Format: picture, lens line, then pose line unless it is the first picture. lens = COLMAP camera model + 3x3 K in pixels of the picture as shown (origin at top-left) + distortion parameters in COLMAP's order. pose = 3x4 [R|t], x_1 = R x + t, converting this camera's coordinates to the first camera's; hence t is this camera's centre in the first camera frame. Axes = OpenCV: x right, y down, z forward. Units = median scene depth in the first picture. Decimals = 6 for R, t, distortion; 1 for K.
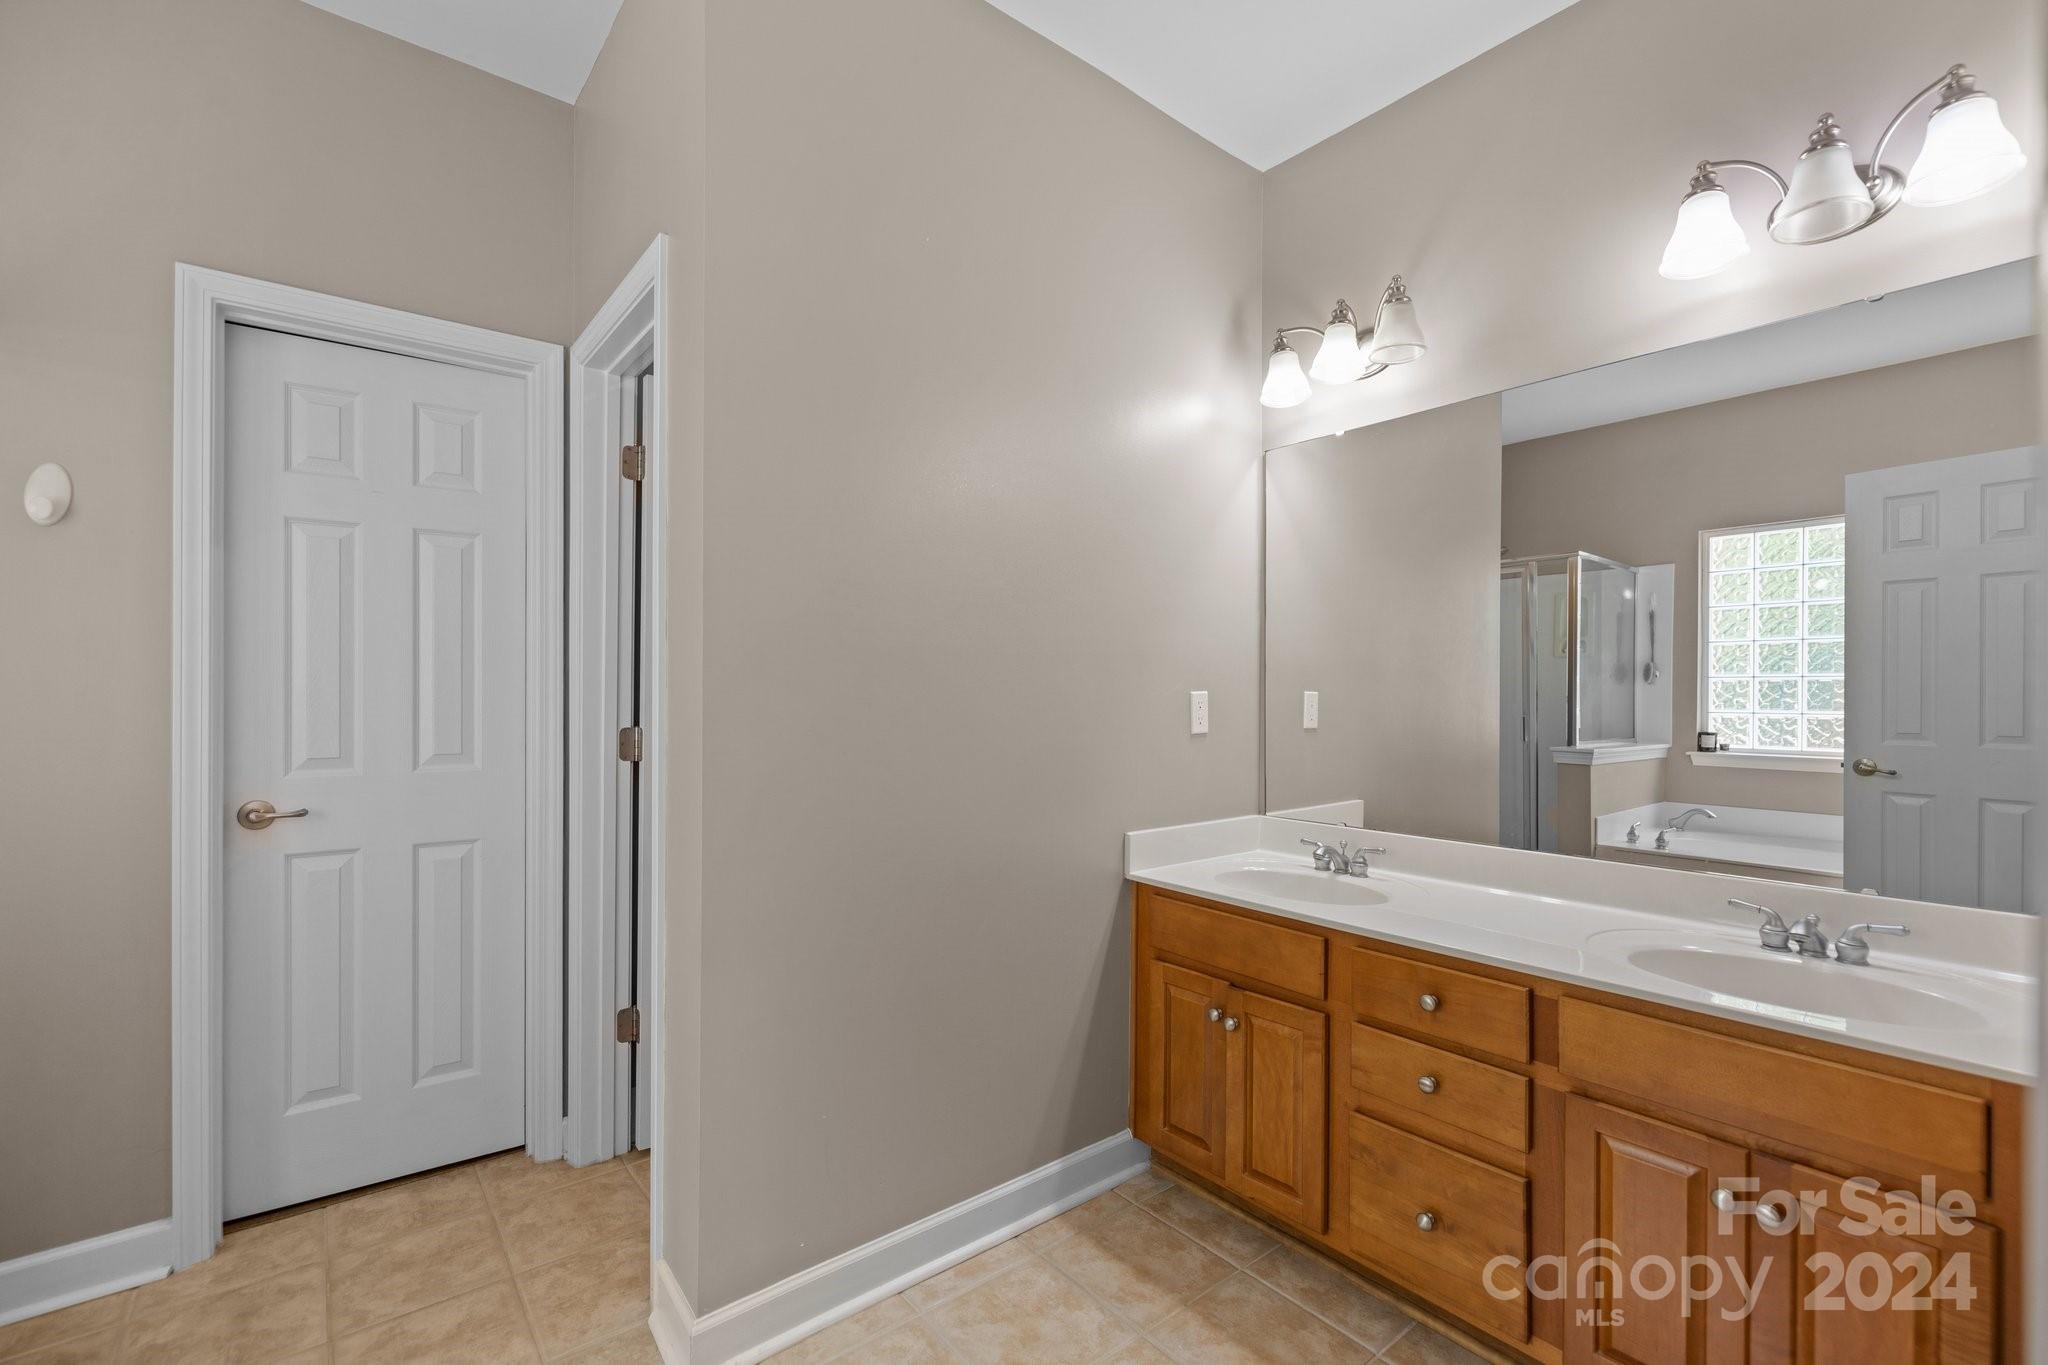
lens RADIAL K [[869.9, 0, 1013.5], [0, 869.9, 692.4], [0, 0, 1]] dist [-0.003131, -0.000712]
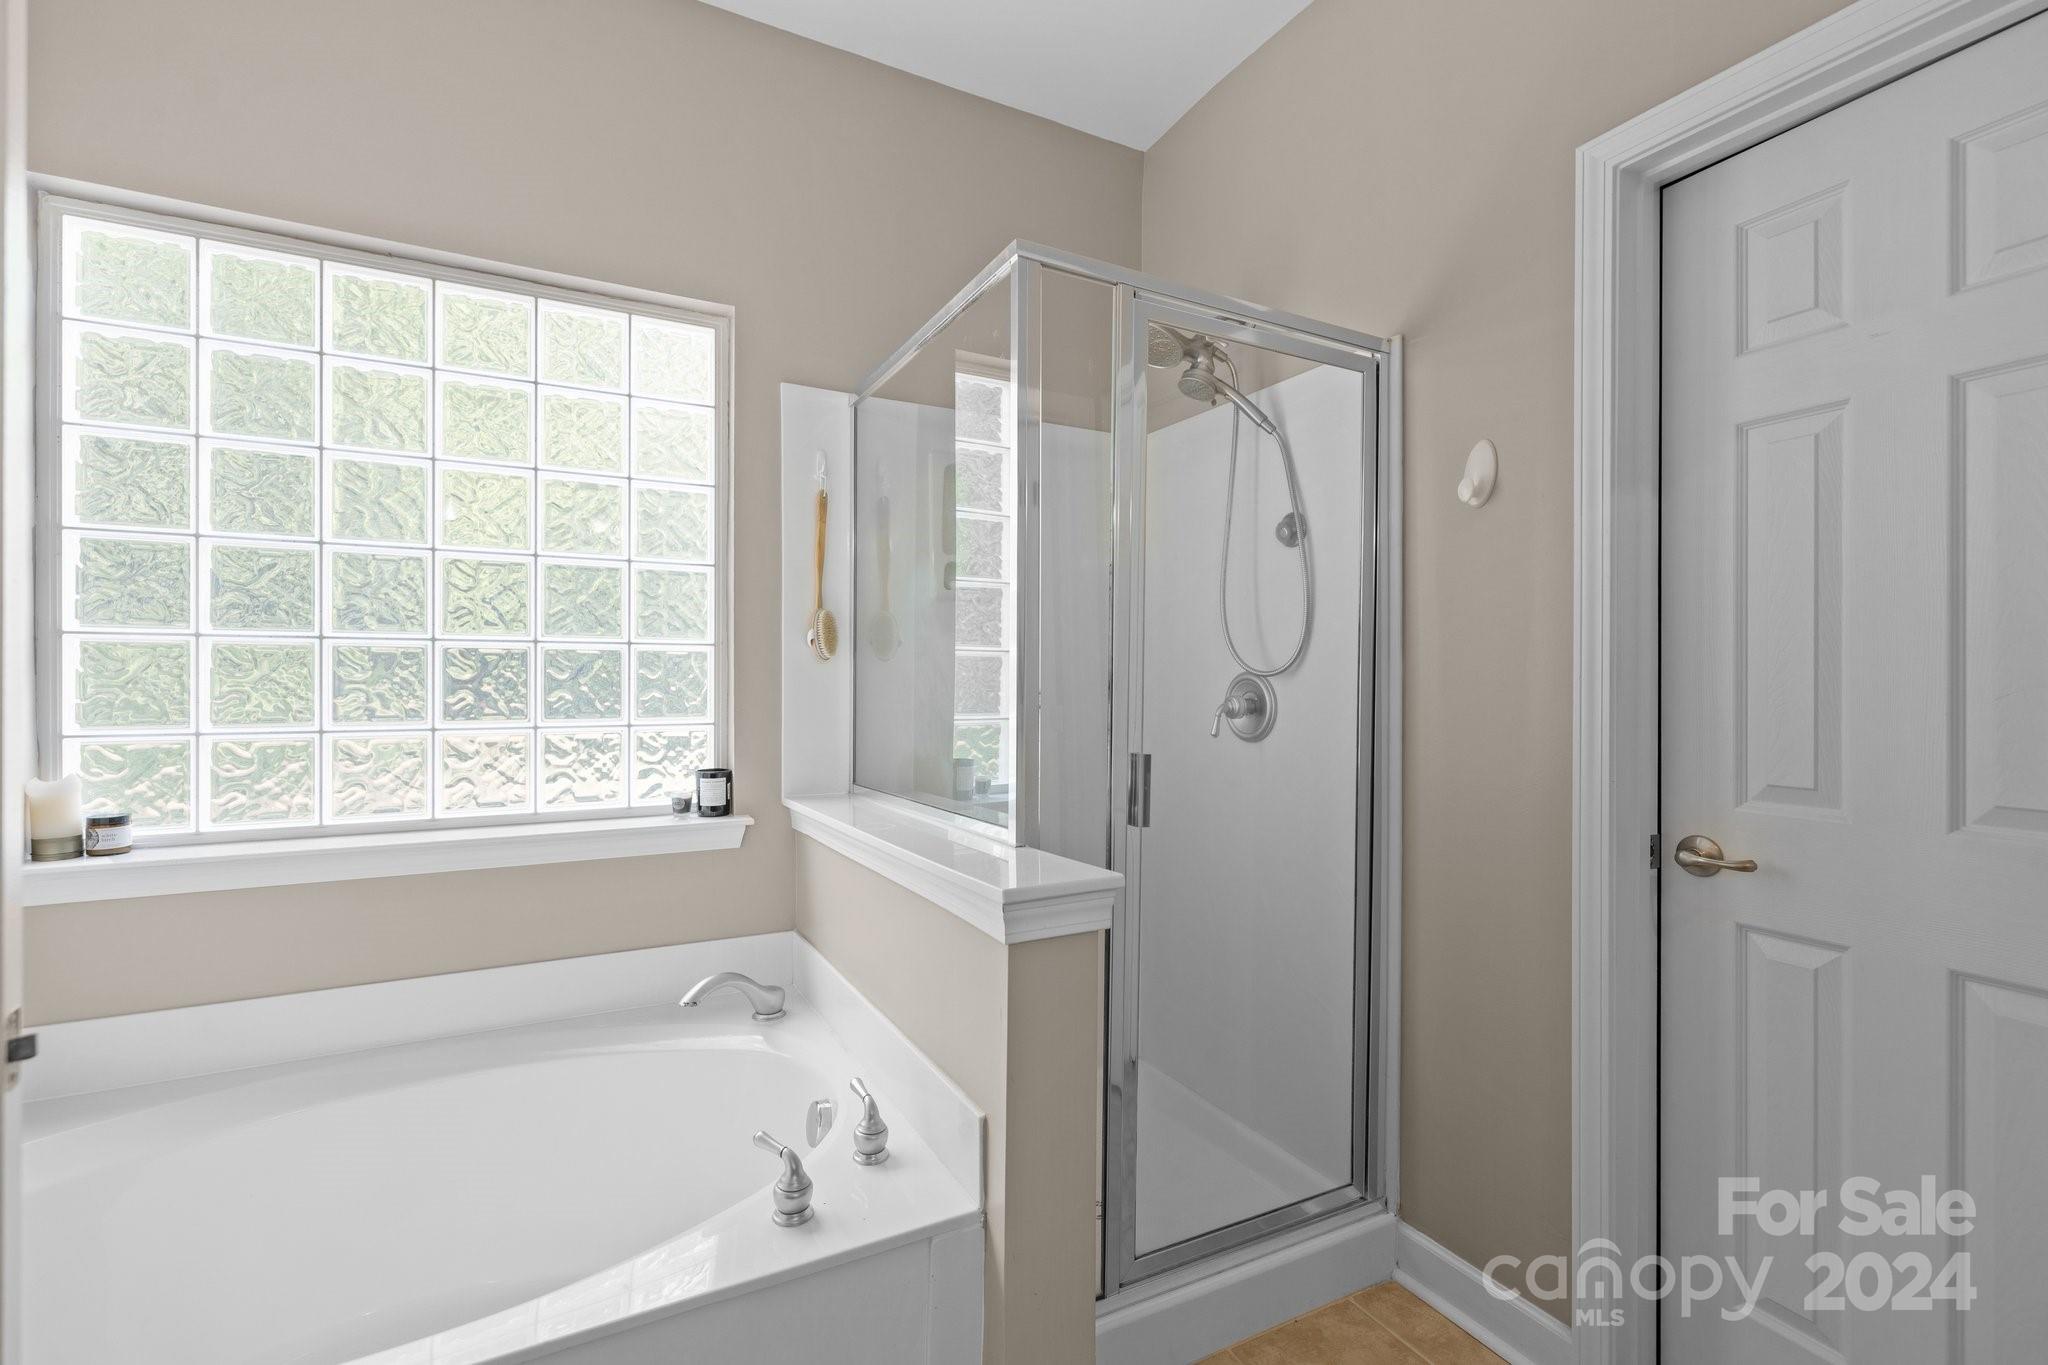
lens RADIAL K [[869.9, 0, 1013.5], [0, 869.9, 692.4], [0, 0, 1]] dist [-0.003131, -0.000712]
pose [[-0.206514, -0.000407, -0.978444, -0.060184], [-0.006486, 0.999979, 0.000953, 0.009814], [0.978422, 0.006543, -0.206512, 0.584006]]
